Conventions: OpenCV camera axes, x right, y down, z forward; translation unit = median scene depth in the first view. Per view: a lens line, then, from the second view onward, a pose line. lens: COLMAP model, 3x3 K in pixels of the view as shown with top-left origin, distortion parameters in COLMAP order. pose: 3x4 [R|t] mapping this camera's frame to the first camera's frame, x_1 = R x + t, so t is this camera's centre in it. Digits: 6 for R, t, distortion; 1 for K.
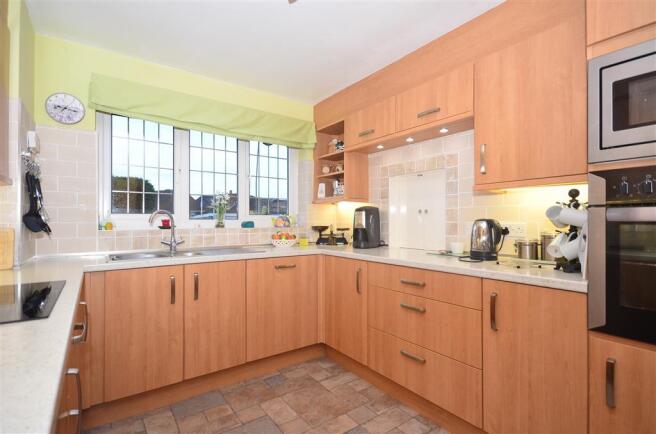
lens RADIAL K [[322.0, 0, 324.0], [0, 322.0, 219.7], [0, 0, 1]] dist [0.012959, -0.000186]
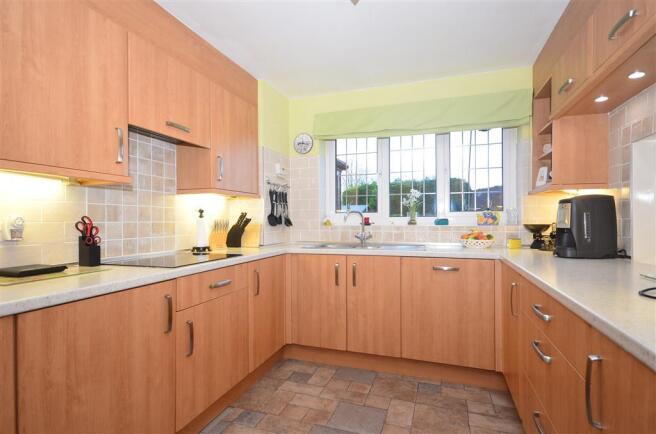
lens RADIAL K [[322.0, 0, 324.0], [0, 322.0, 219.7], [0, 0, 1]] dist [0.012959, -0.000186]
pose [[0.567428, -0.001804, -0.823421, 0.422833], [0.007058, 0.999972, 0.002673, 0.004065], [0.823393, -0.007328, 0.567424, 0.209128]]
